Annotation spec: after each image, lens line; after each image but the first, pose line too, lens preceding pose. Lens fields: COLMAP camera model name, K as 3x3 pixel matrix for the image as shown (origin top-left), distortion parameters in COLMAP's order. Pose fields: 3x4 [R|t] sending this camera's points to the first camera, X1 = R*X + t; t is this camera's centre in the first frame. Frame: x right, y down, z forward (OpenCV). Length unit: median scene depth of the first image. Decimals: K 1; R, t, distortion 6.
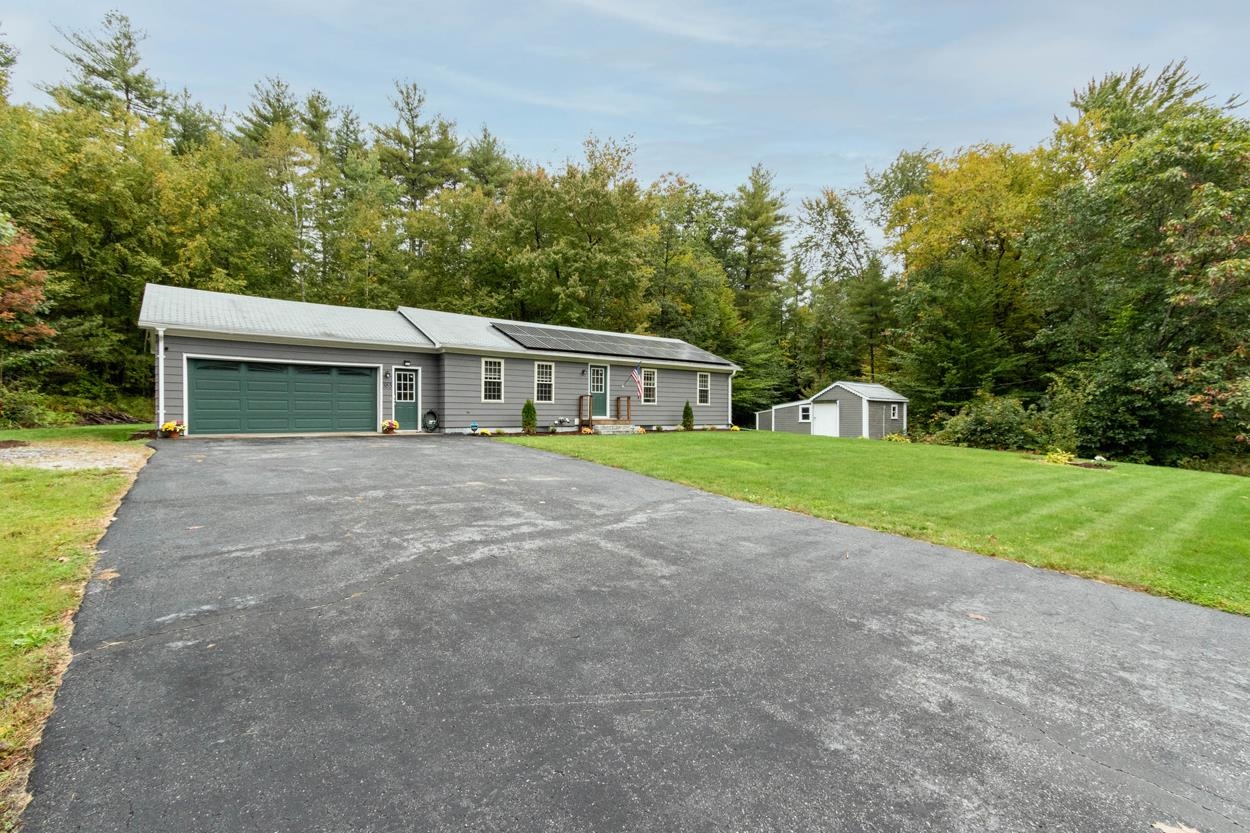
lens RADIAL K [[570.9, 0, 622.3], [0, 570.9, 418.4], [0, 0, 1]] dist [0.010363, -0.000217]
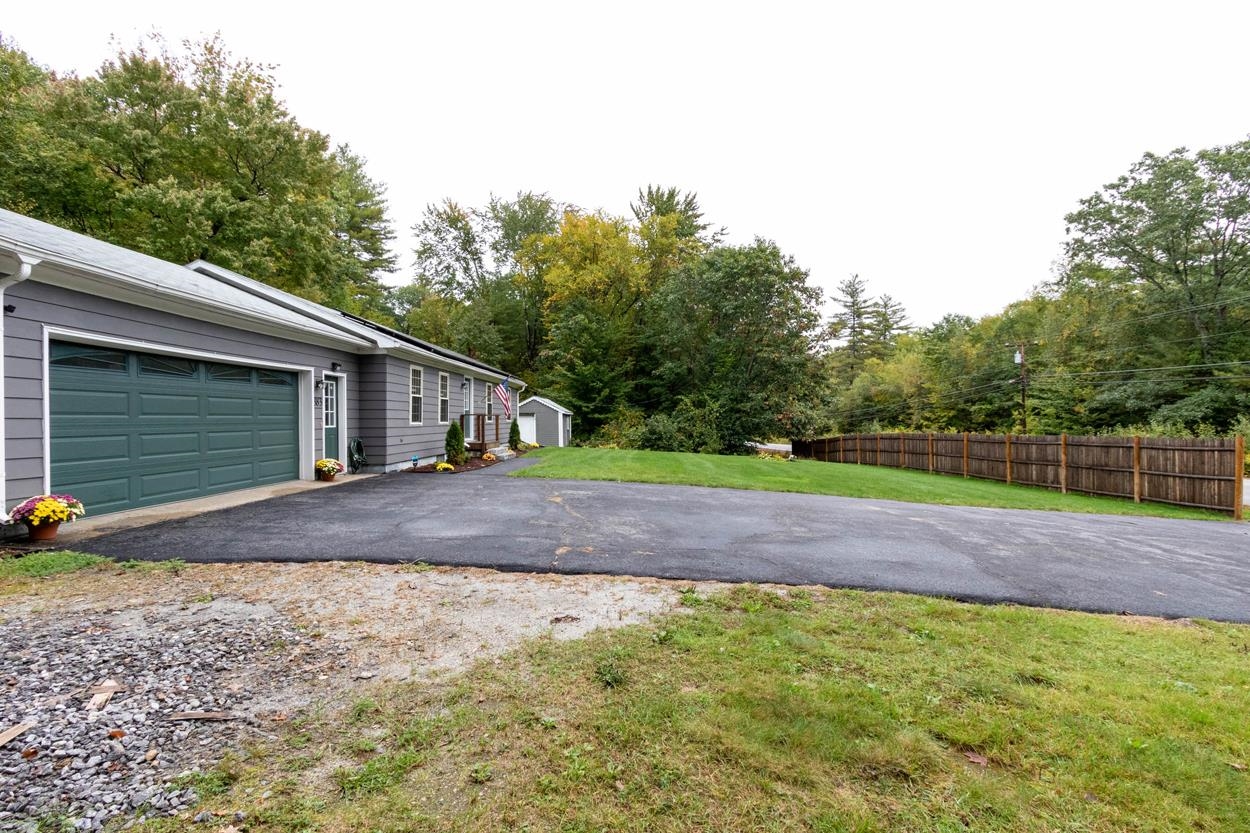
lens RADIAL K [[570.9, 0, 629.6], [0, 570.9, 421.0], [0, 0, 1]] dist [0.010363, -0.000217]
pose [[0.639711, -0.007933, 0.768575, -0.554858], [0.011321, 0.999936, 0.000898, -0.027716], [-0.768532, 0.008126, 0.639759, 0.283981]]
